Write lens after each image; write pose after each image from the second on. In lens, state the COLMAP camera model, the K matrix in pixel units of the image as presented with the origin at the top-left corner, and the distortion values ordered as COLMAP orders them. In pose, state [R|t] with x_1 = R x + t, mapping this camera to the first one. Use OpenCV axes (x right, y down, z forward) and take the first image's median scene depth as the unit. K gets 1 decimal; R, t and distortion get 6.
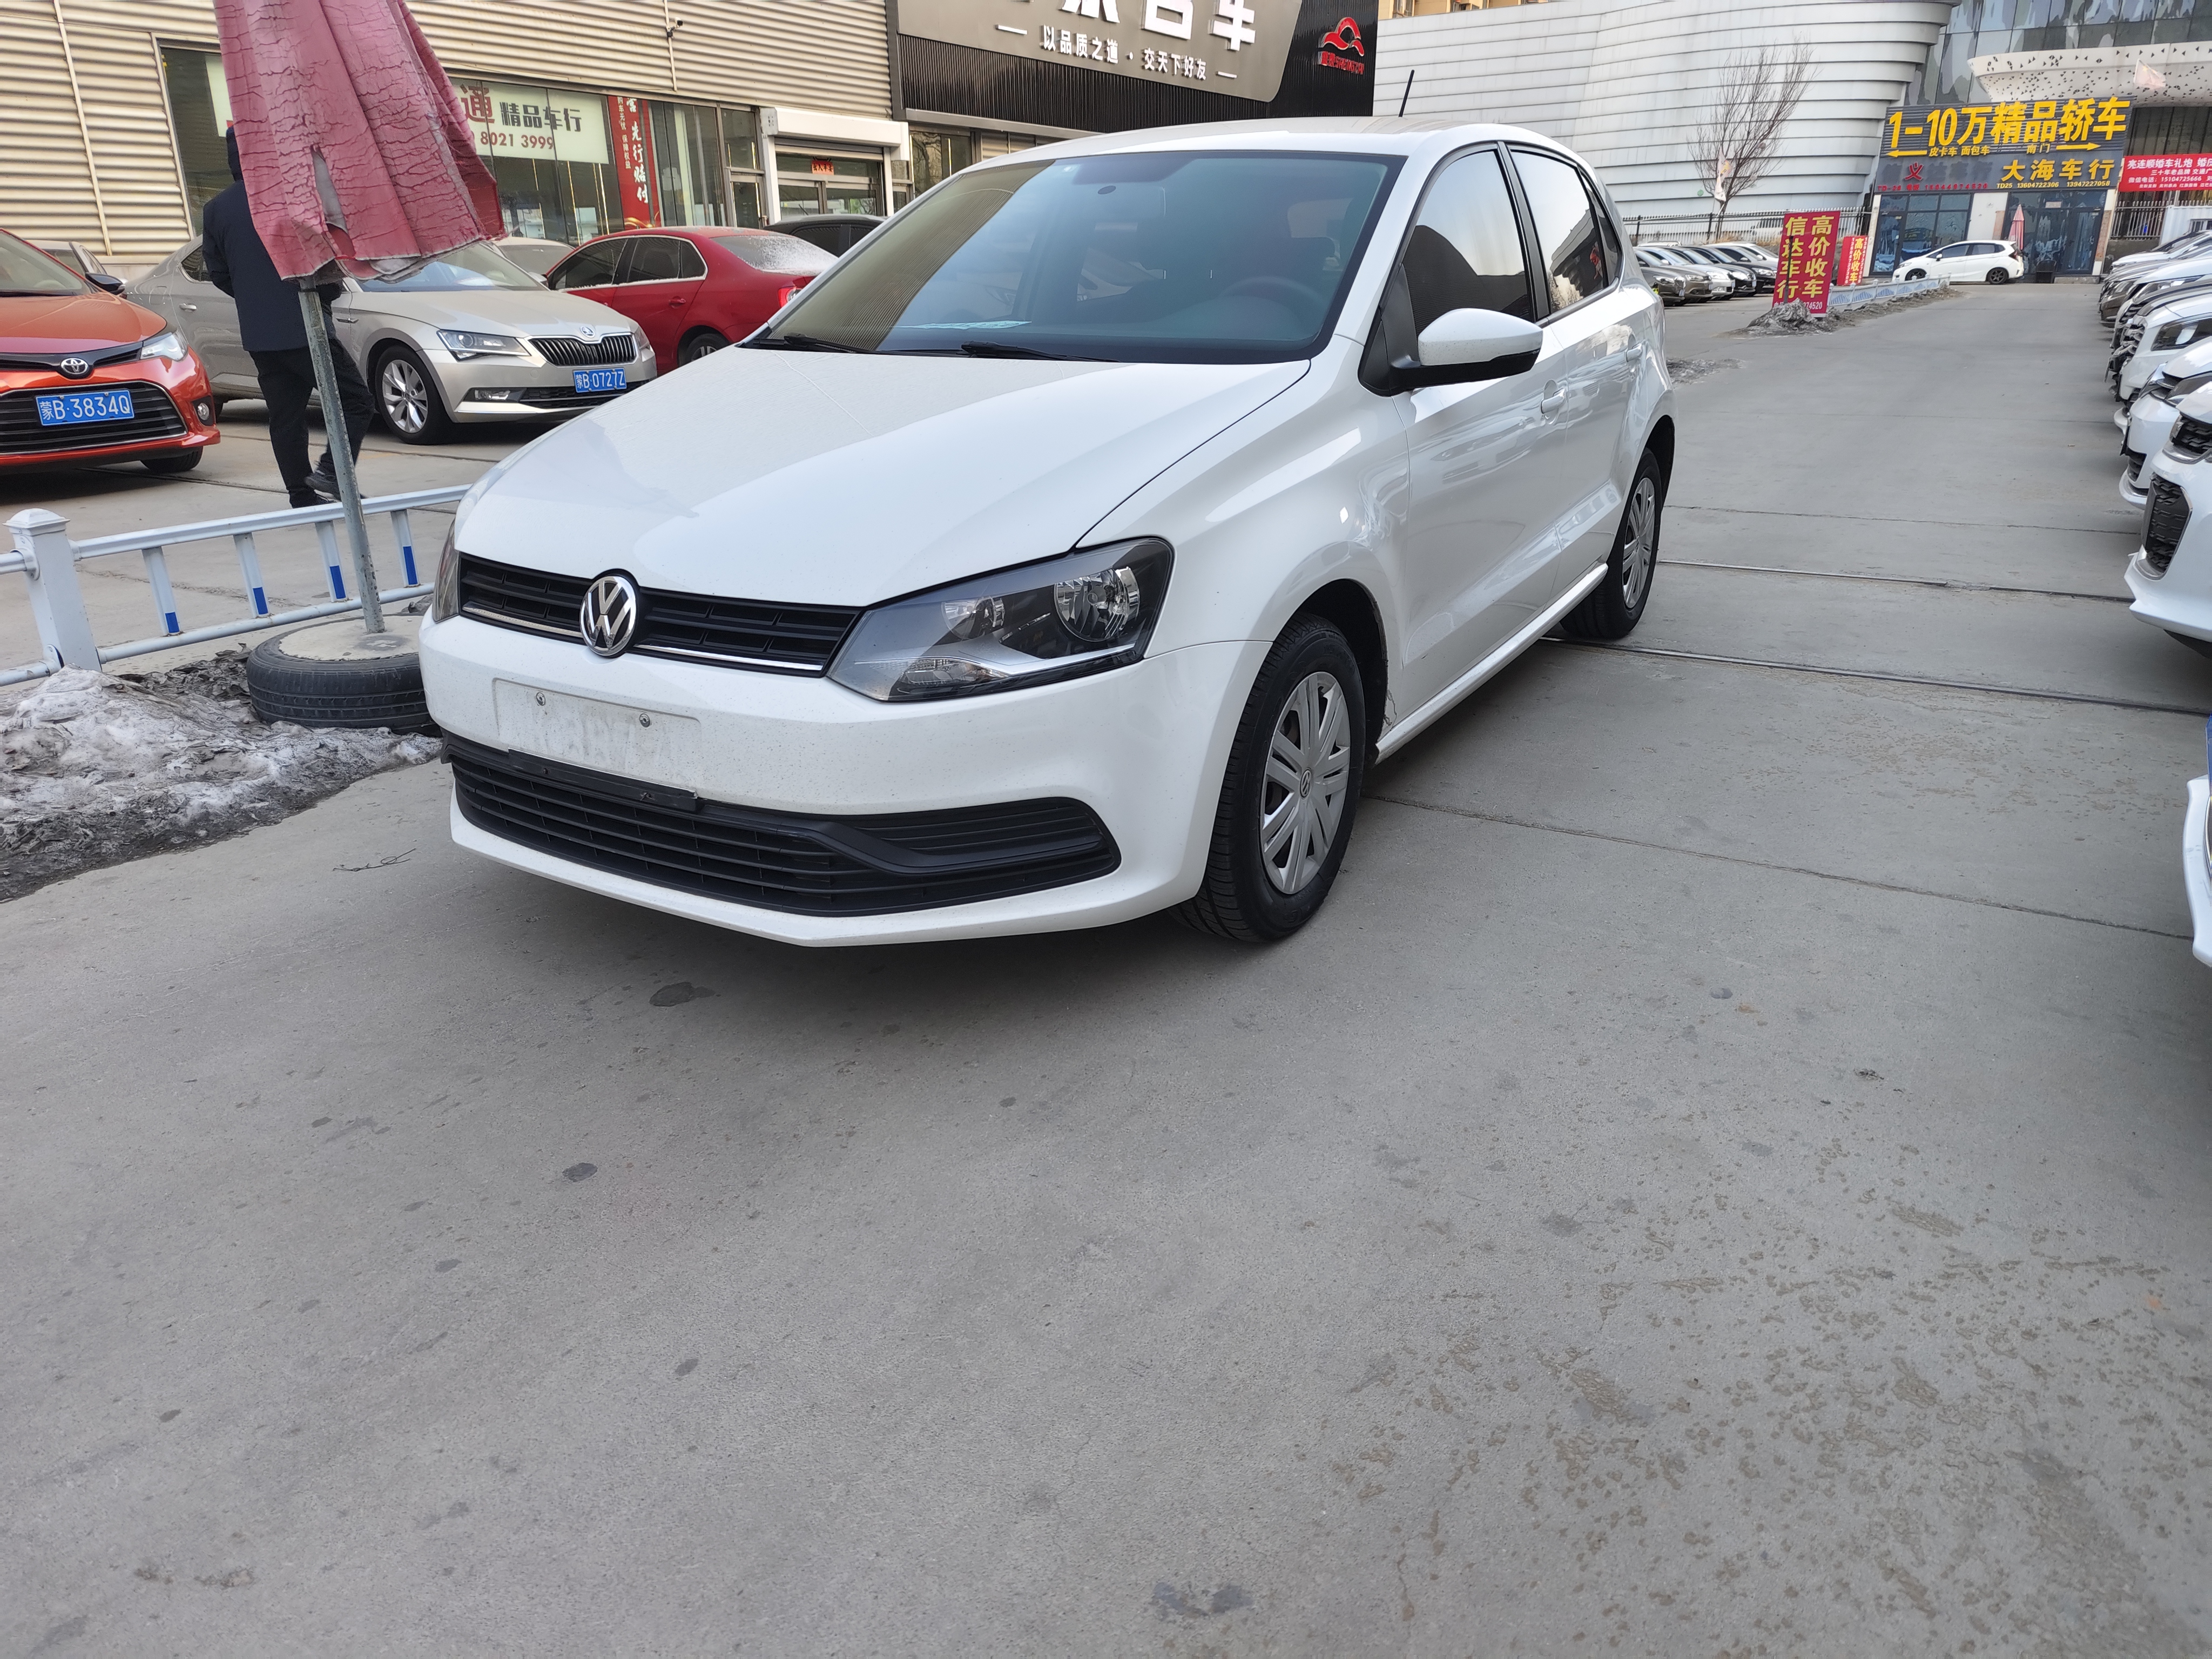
lens RADIAL K [[1479.8, 0, 1107.5], [0, 1479.8, 832.7], [0, 0, 1]] dist [0.077749, -0.072730]
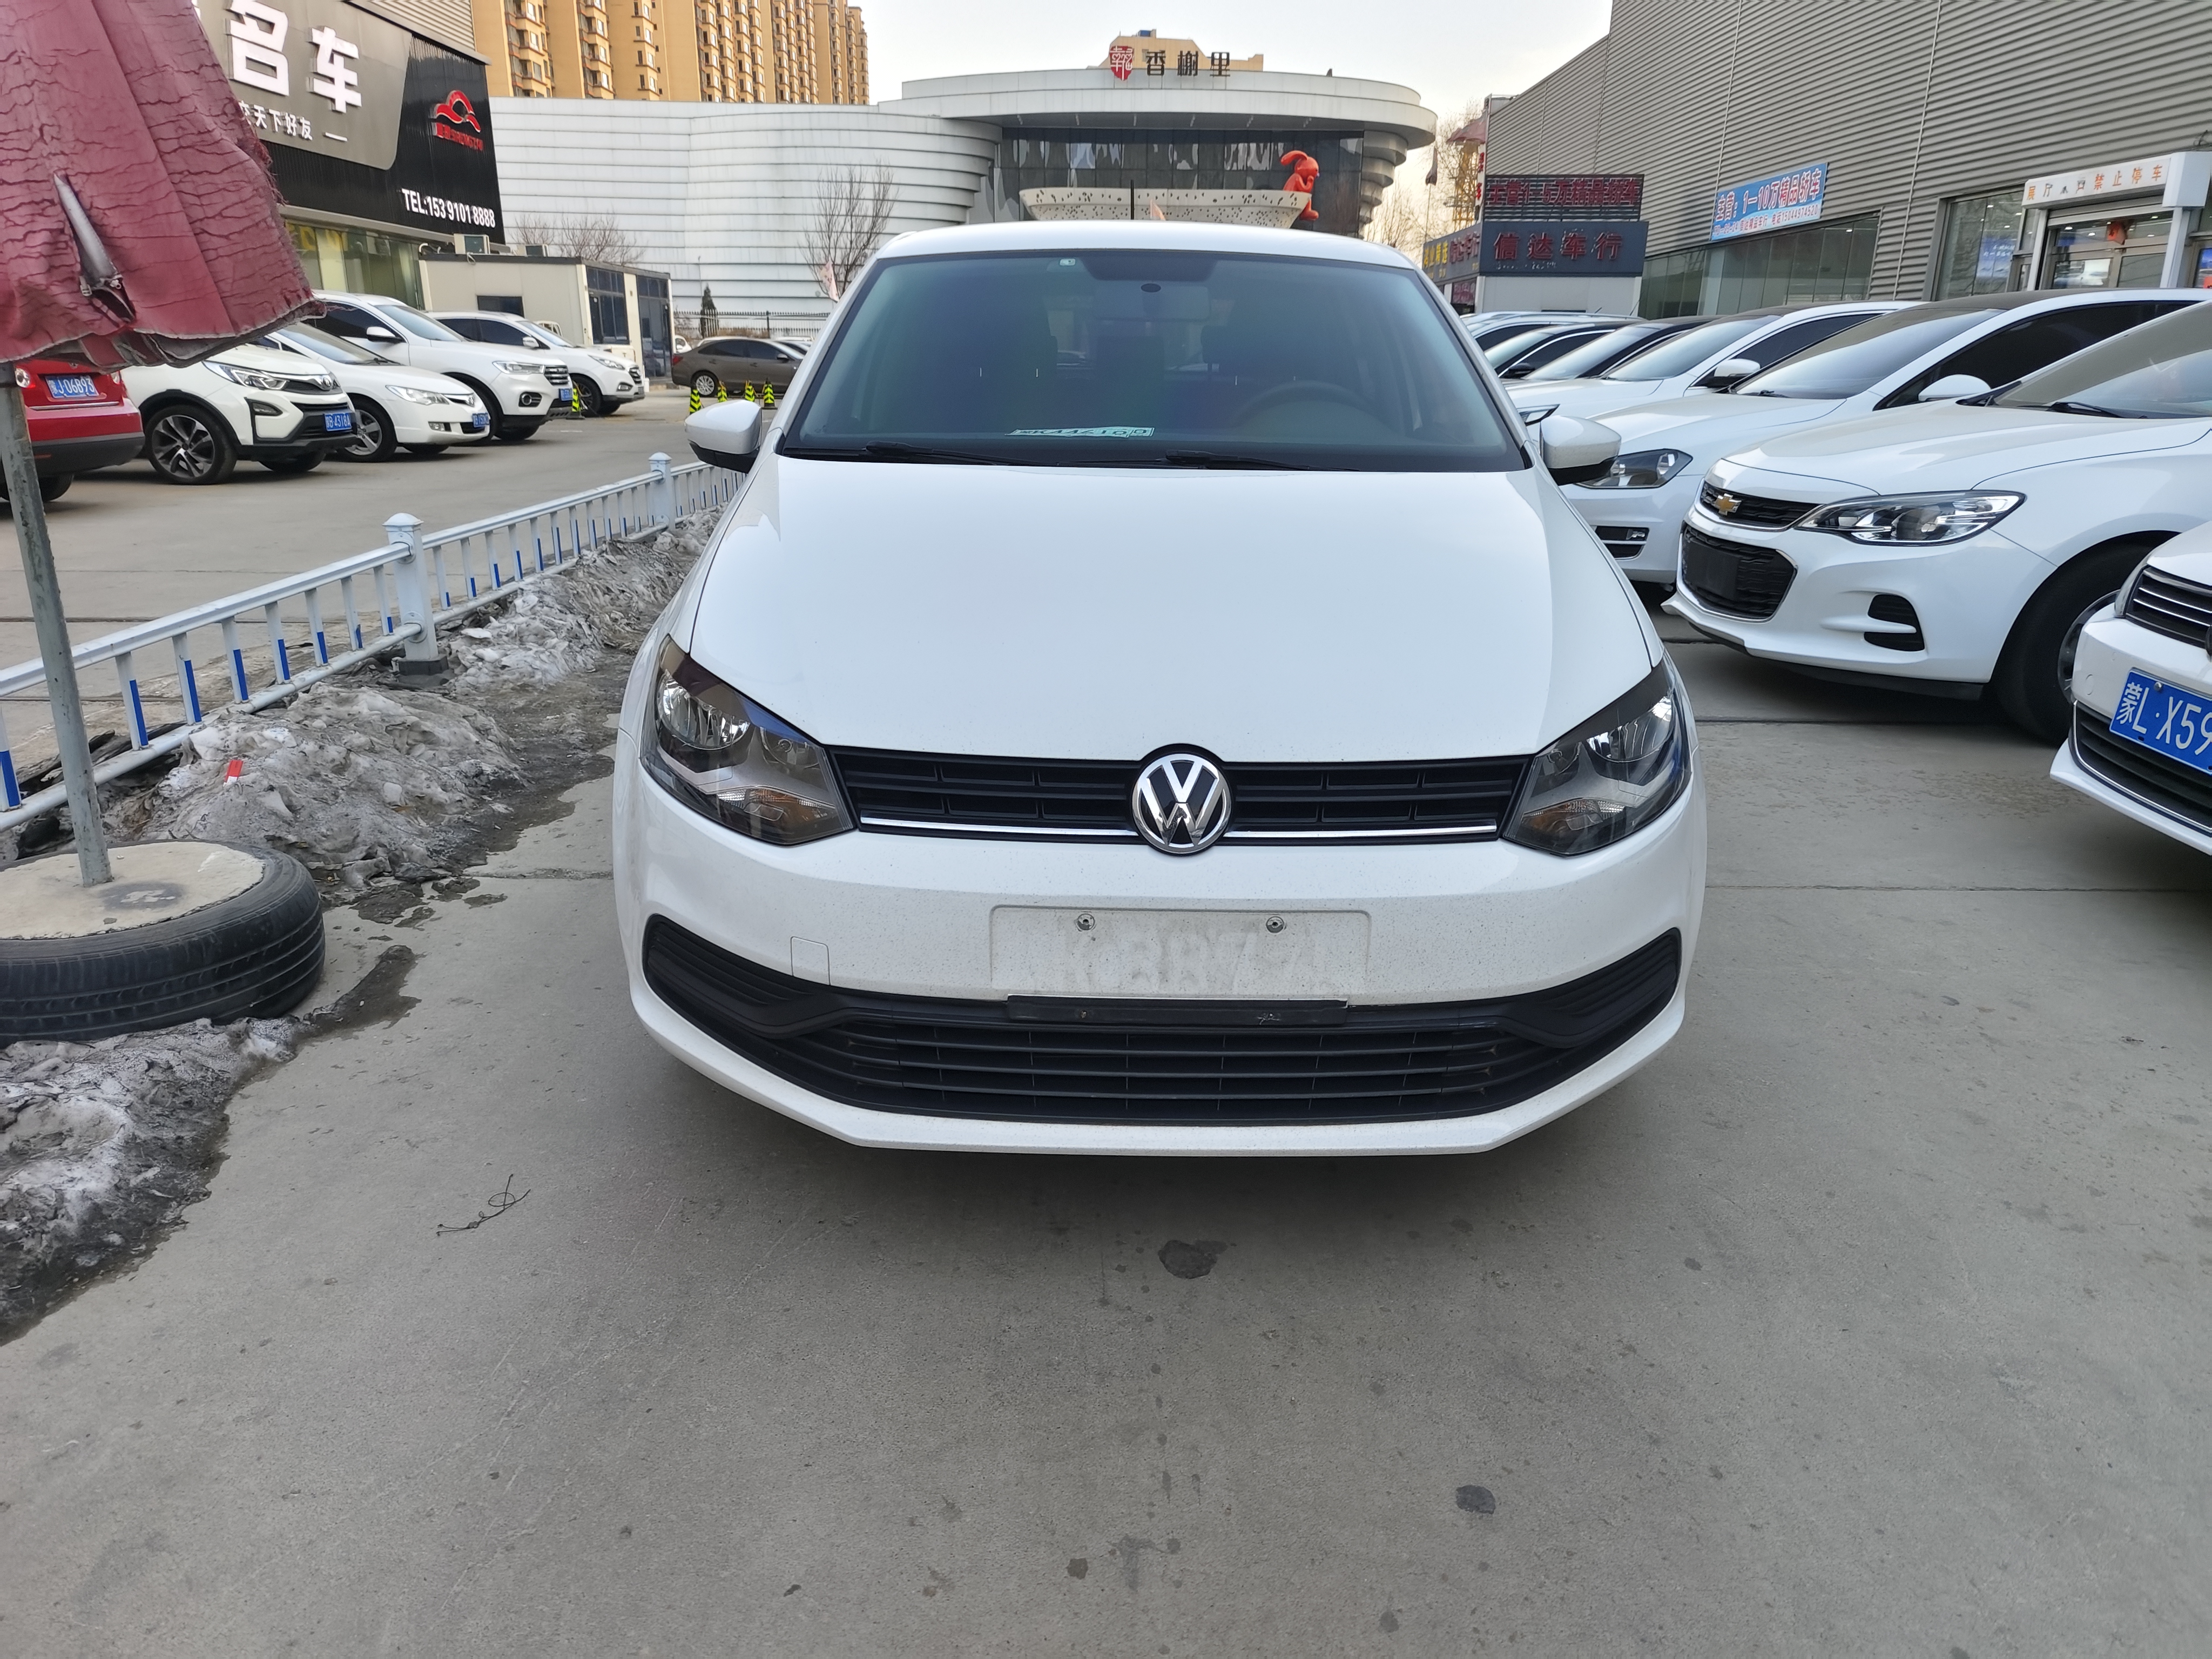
lens RADIAL K [[1479.8, 0, 1111.3], [0, 1479.8, 844.1], [0, 0, 1]] dist [0.077749, -0.072730]
pose [[0.849307, -0.144486, 0.507741, -0.526889], [0.167655, 0.985846, 0.000099, -0.089114], [-0.500569, 0.085042, 0.861510, 0.233177]]
